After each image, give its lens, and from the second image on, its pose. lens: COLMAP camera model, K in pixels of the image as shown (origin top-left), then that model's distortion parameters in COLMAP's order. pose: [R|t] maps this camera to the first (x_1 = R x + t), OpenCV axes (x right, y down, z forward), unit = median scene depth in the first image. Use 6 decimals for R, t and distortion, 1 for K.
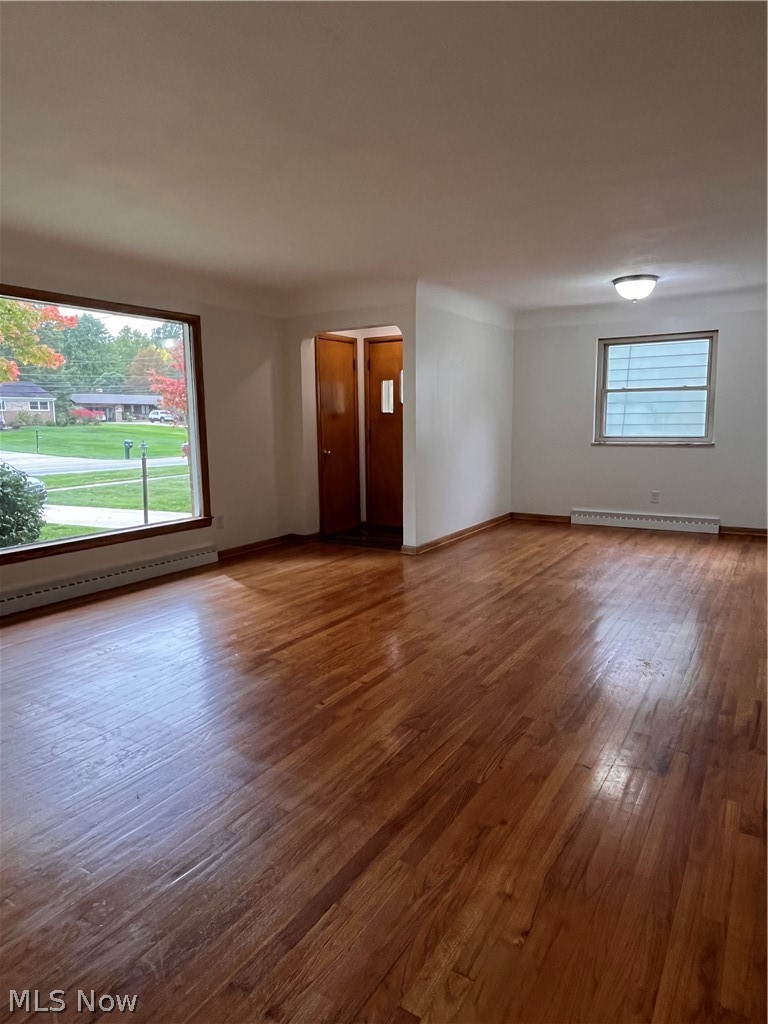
lens RADIAL K [[640.1, 0, 382.7], [0, 640.1, 513.6], [0, 0, 1]] dist [-0.002858, -0.001471]
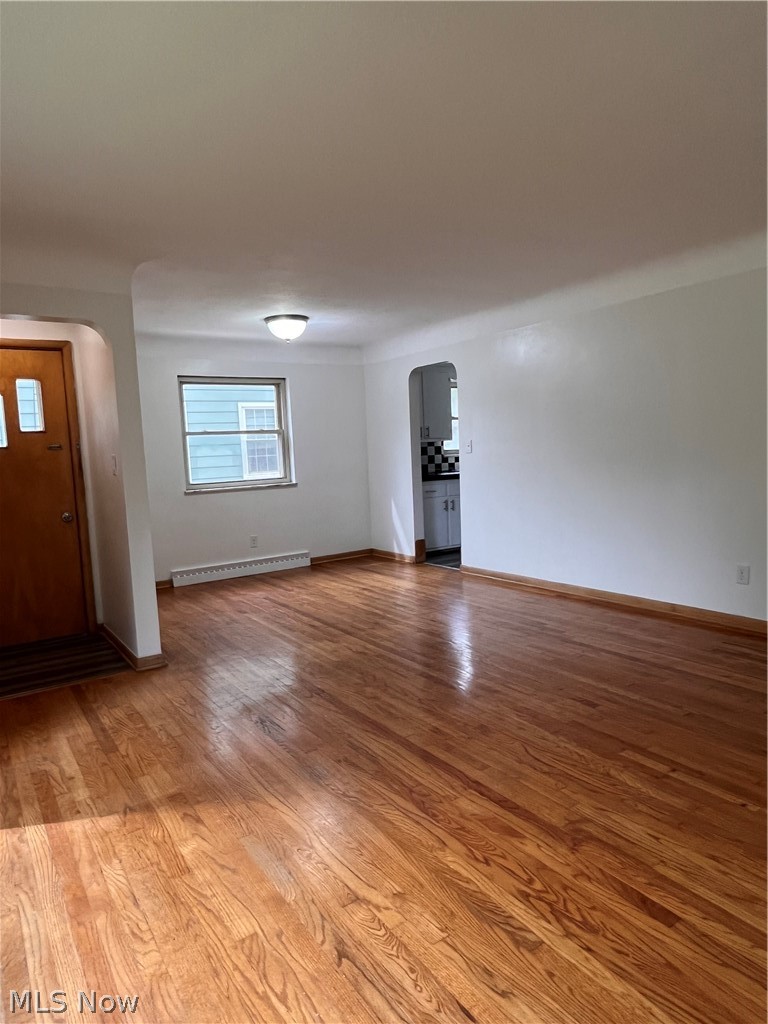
lens RADIAL K [[640.1, 0, 382.7], [0, 640.1, 513.6], [0, 0, 1]] dist [-0.002858, -0.001471]
pose [[0.409252, -0.097759, 0.907169, -0.521917], [0.173959, 0.984366, 0.027599, -0.083236], [-0.895685, 0.146515, 0.419860, 0.560503]]
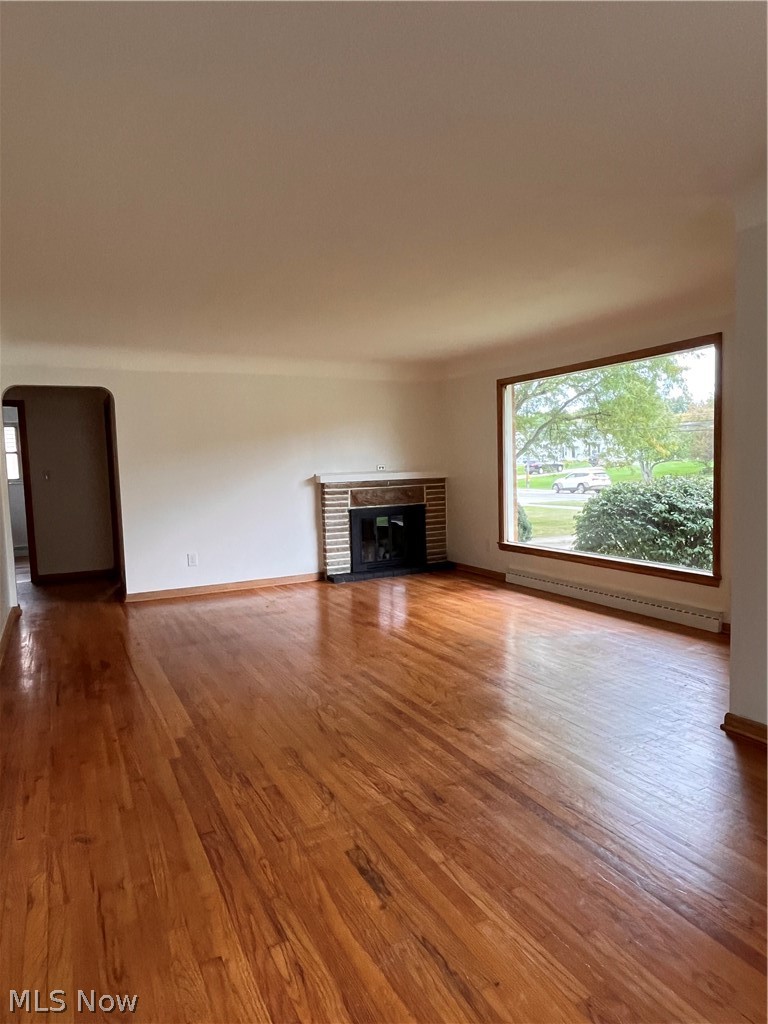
lens RADIAL K [[640.1, 0, 382.7], [0, 640.1, 513.6], [0, 0, 1]] dist [-0.002858, -0.001471]
pose [[-0.516510, 0.093591, -0.851151, 0.701476], [-0.087459, 0.983044, 0.161166, -0.184548], [0.851803, 0.157685, -0.499567, 1.147078]]
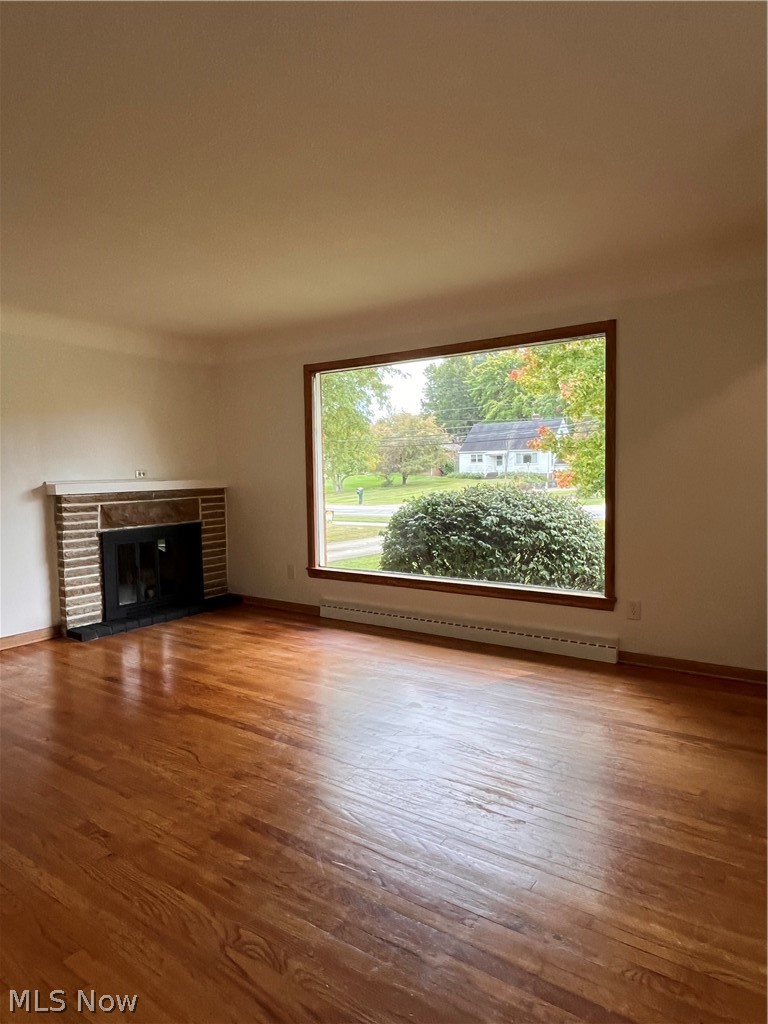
lens RADIAL K [[640.1, 0, 382.7], [0, 640.1, 513.6], [0, 0, 1]] dist [-0.002858, -0.001471]
pose [[-0.062429, 0.081808, -0.994691, 0.493801], [-0.125694, 0.988055, 0.089151, -0.132065], [0.990103, 0.130593, -0.051401, 0.859386]]
